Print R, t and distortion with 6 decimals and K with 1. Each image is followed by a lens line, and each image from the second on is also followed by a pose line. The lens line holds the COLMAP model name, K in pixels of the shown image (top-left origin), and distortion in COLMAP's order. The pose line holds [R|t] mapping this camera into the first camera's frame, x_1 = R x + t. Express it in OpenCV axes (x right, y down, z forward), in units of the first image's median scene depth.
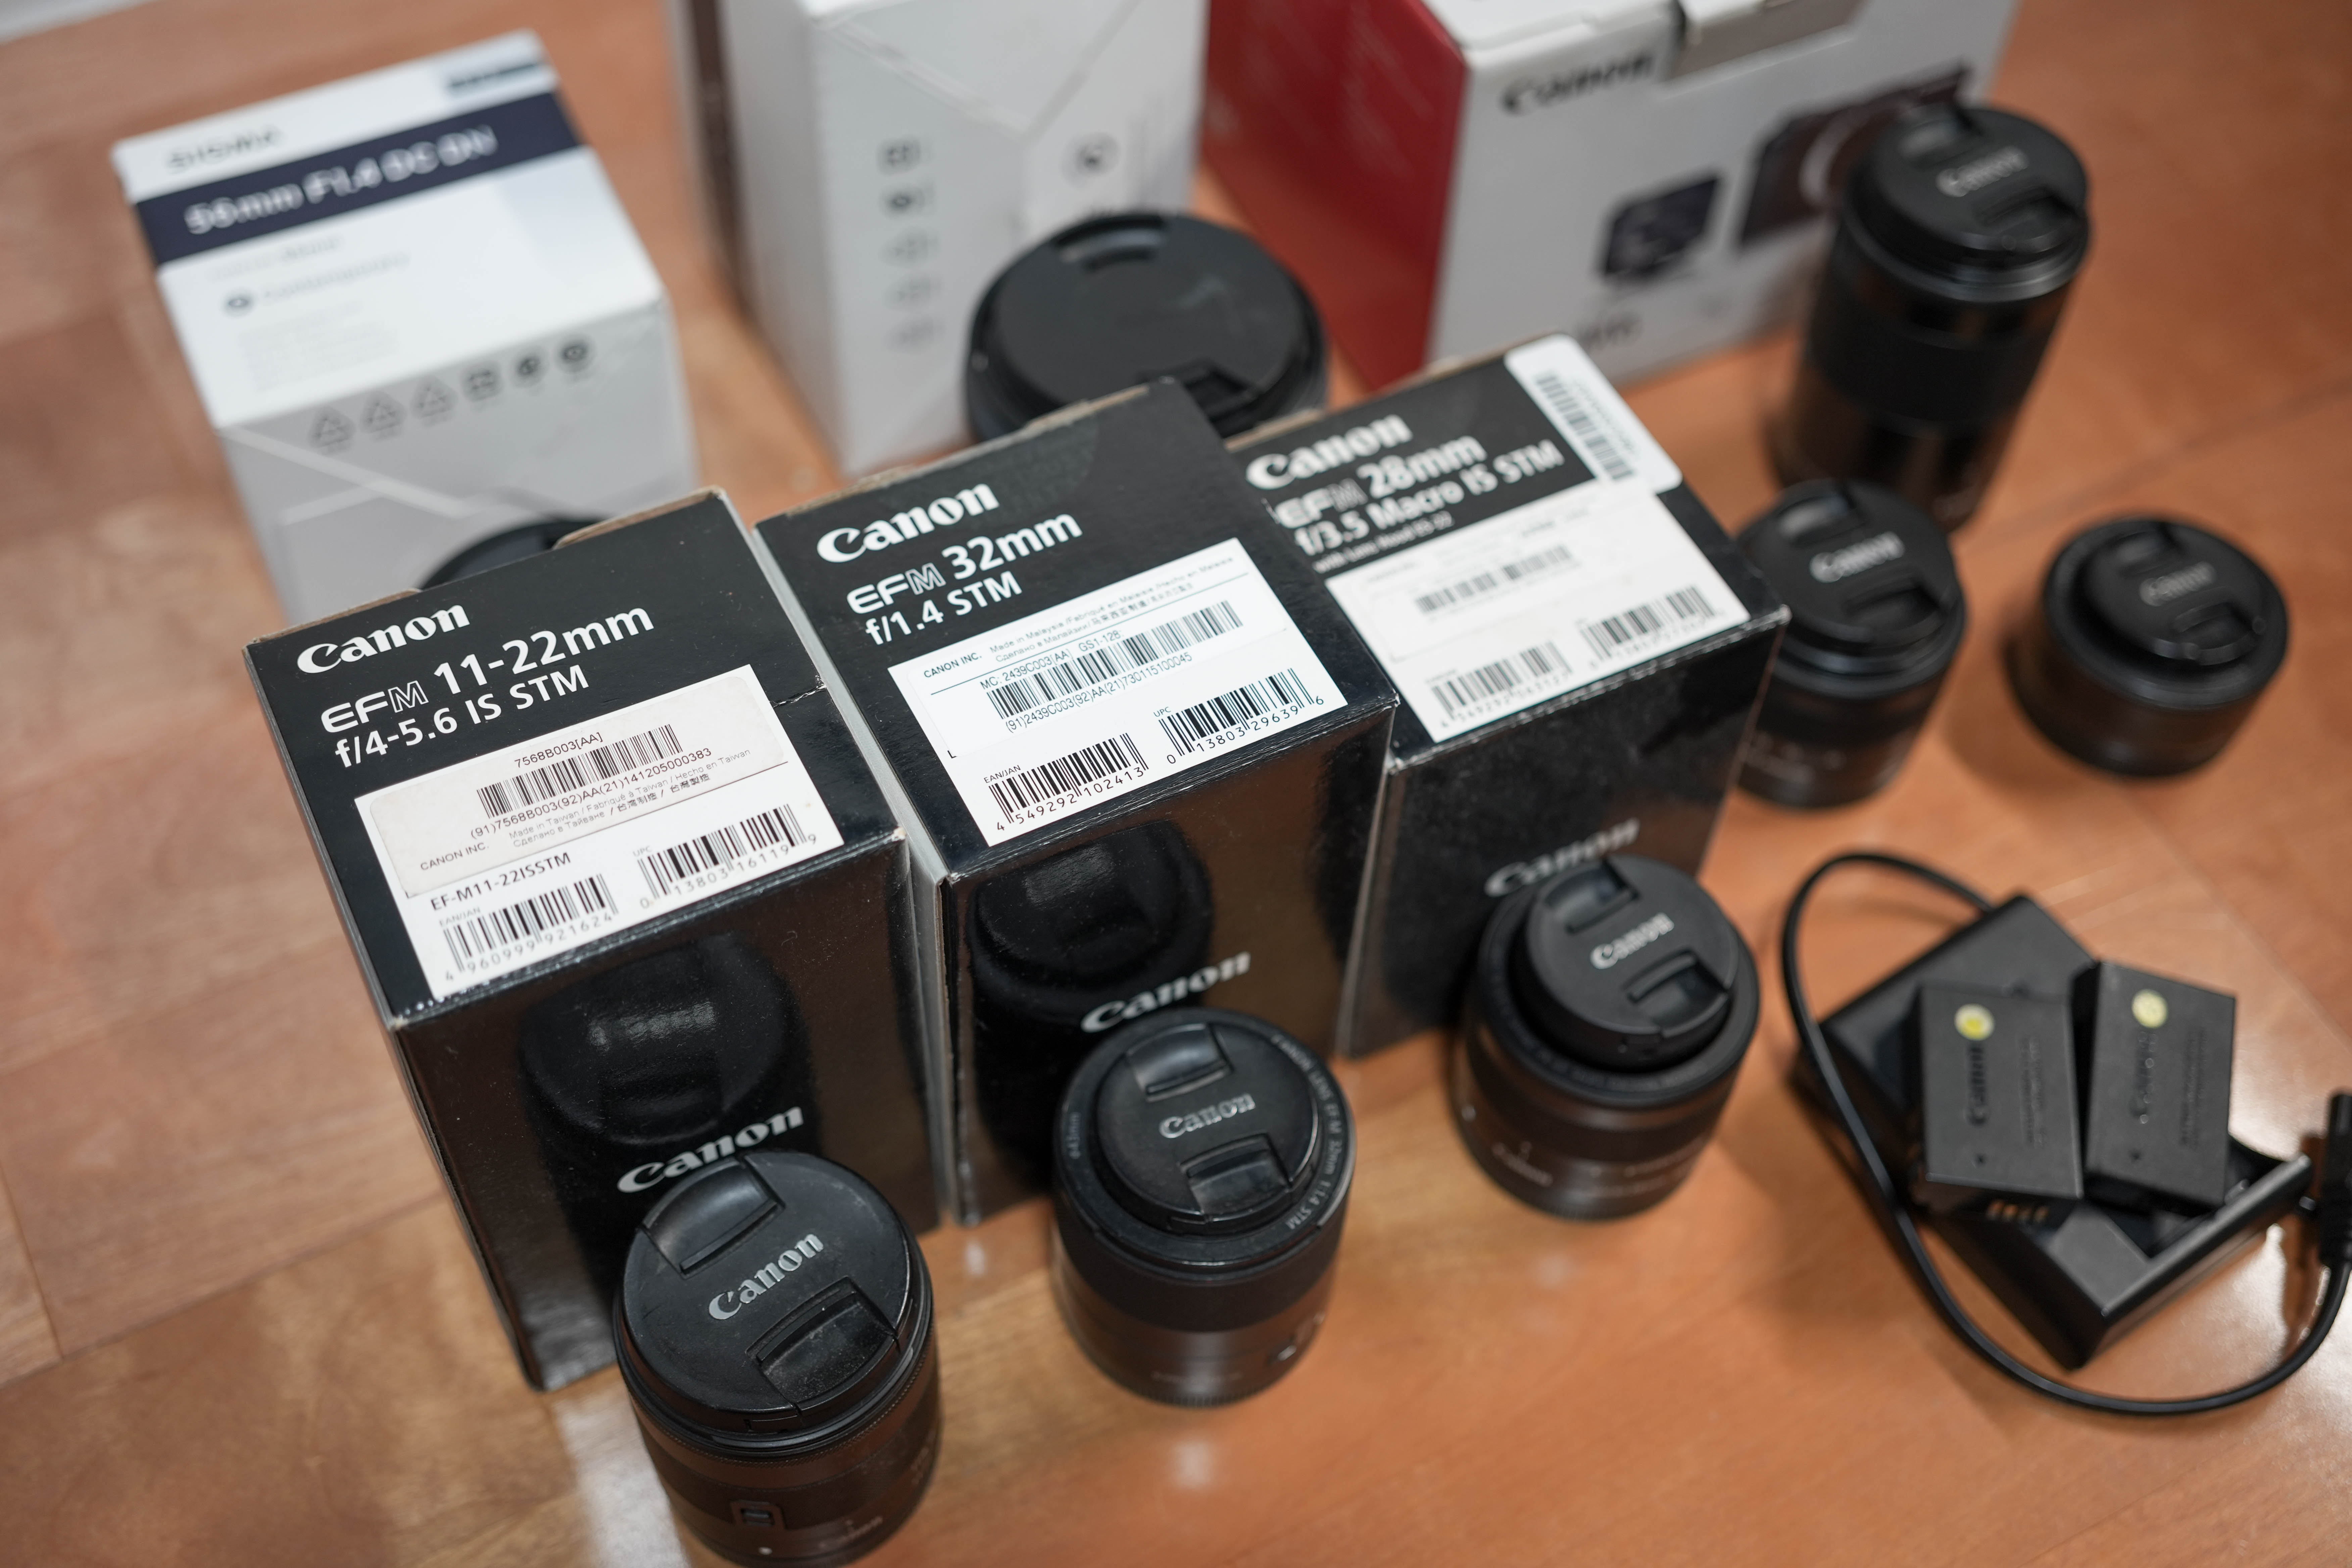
lens RADIAL K [[2879.3, 0, 1176.0], [0, 2879.3, 784.0], [0, 0, 1]] dist [-0.008756, 0.070017]
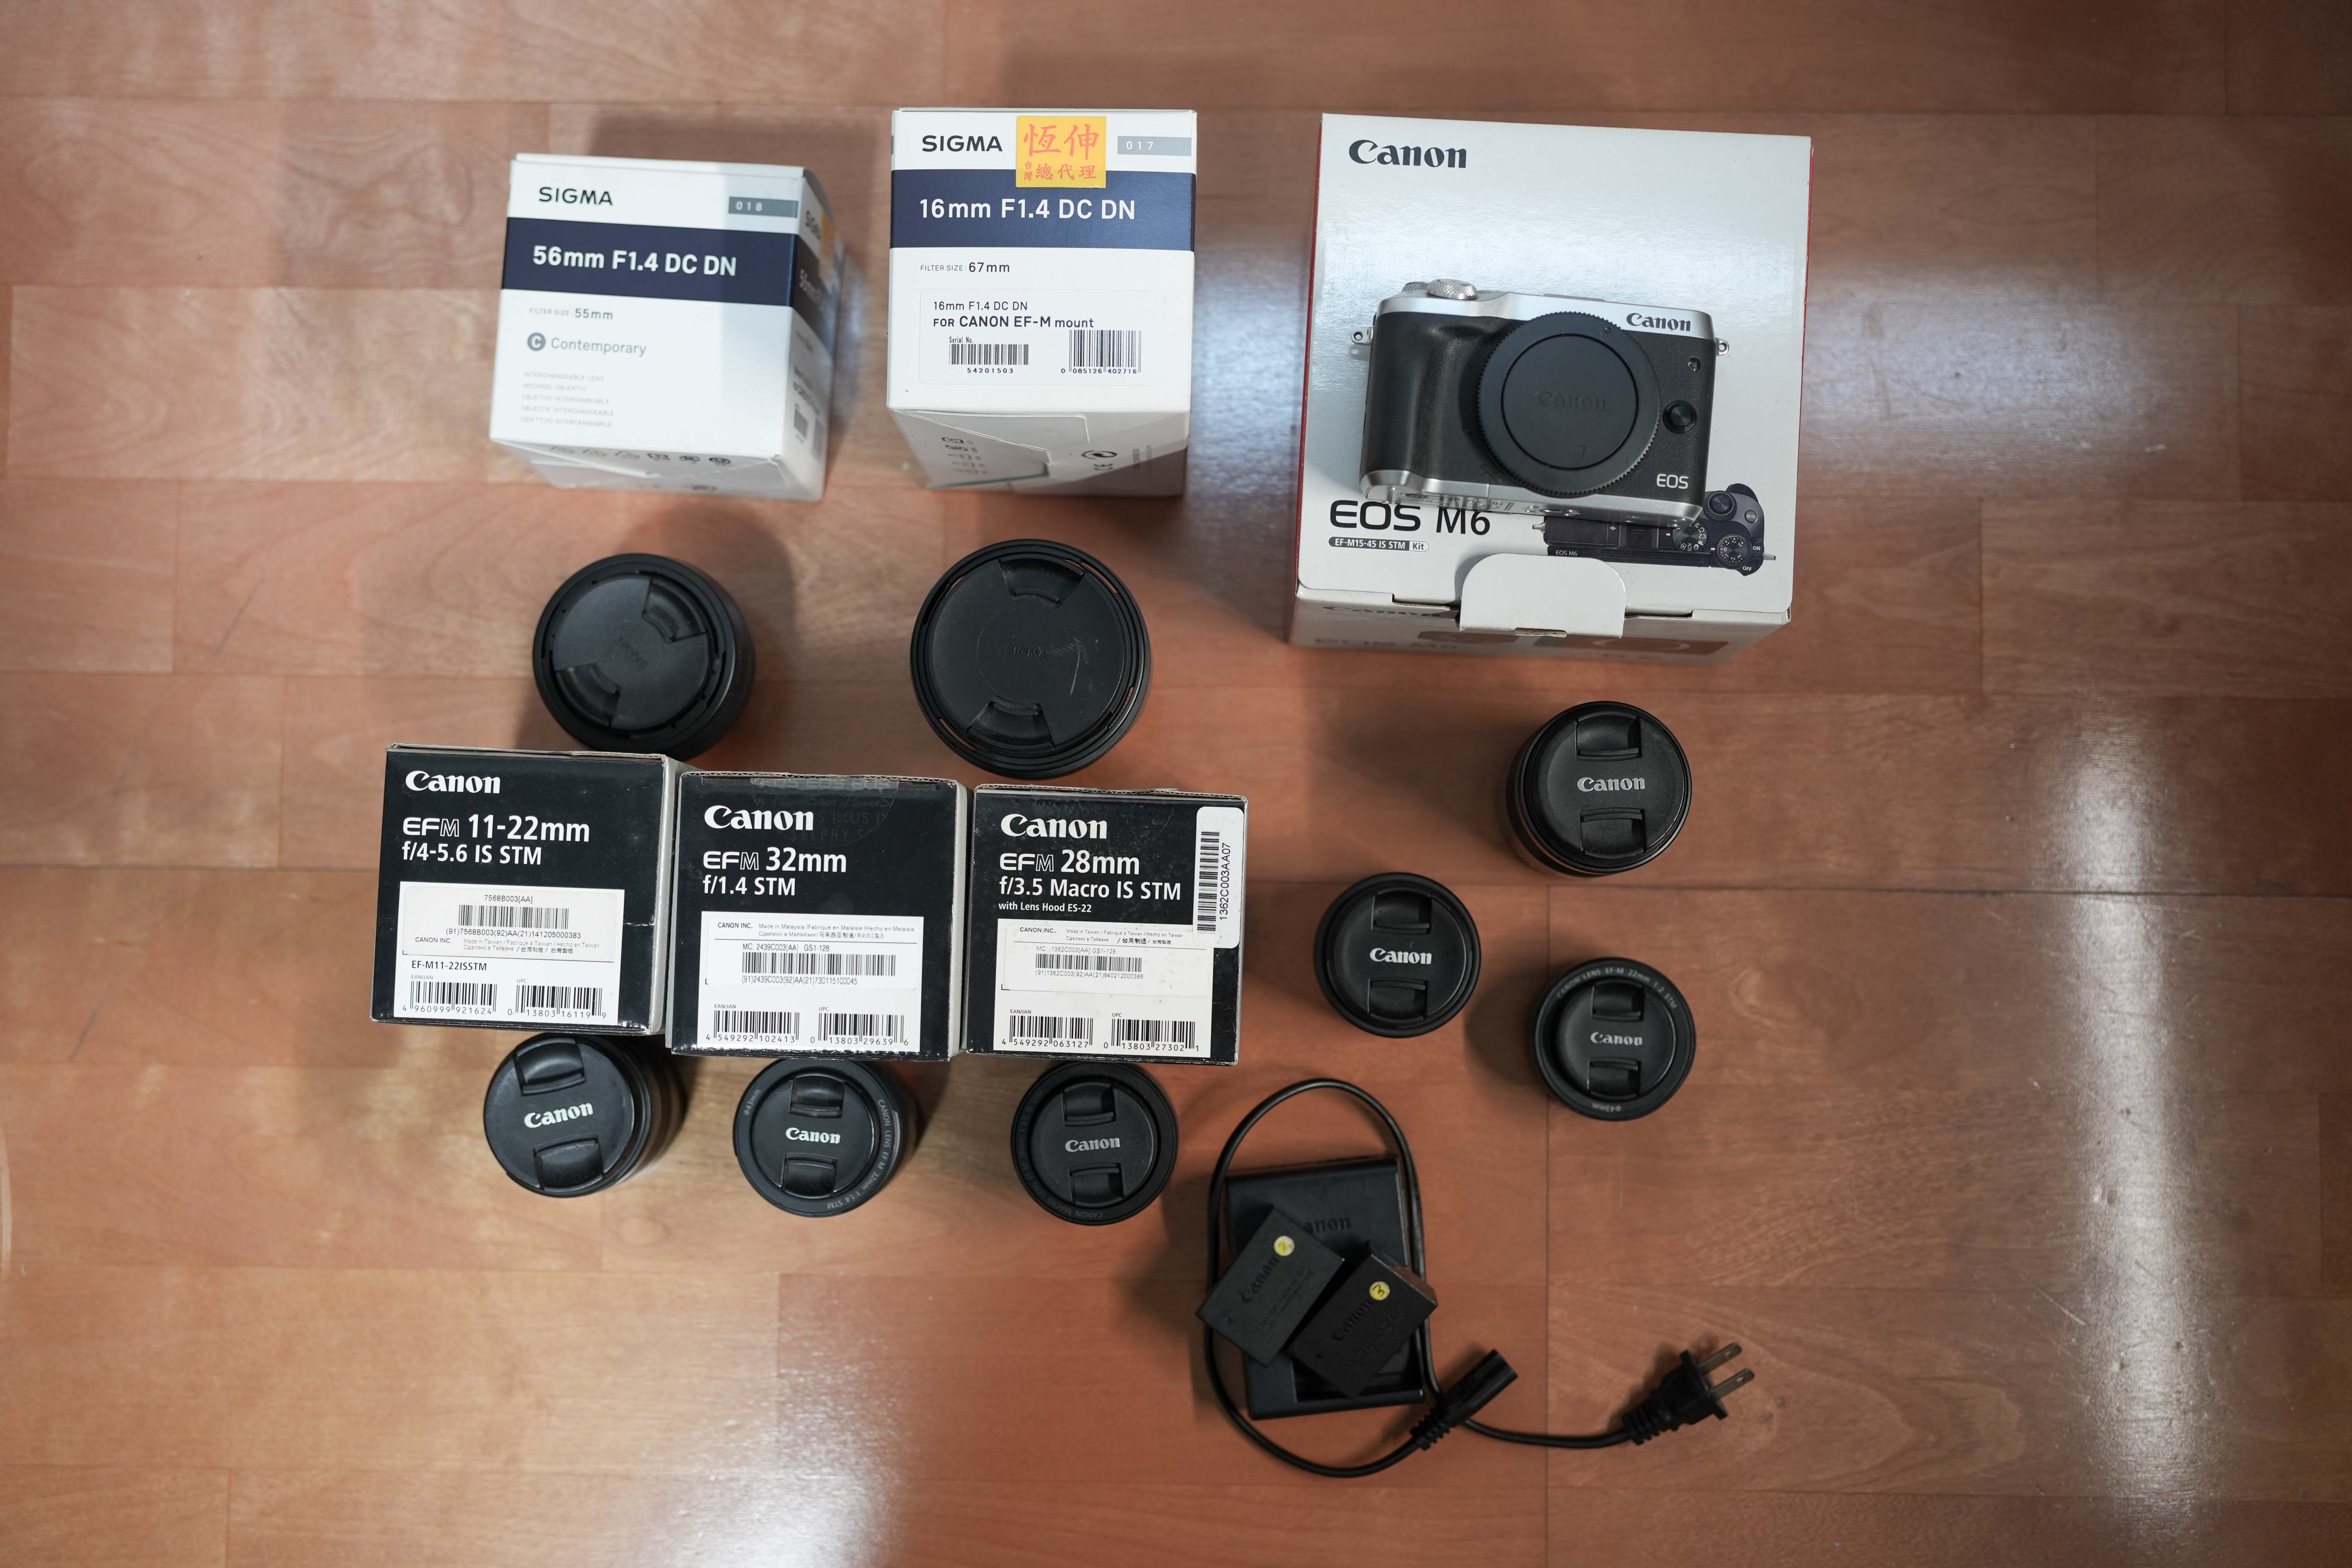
lens RADIAL K [[2879.3, 0, 1176.0], [0, 2879.3, 784.0], [0, 0, 1]] dist [-0.008756, 0.070017]
pose [[0.873054, 0.481206, -0.078856, 0.253409], [-0.358866, 0.743552, 0.564221, -1.185672], [0.330140, -0.464296, 0.821849, -0.322104]]
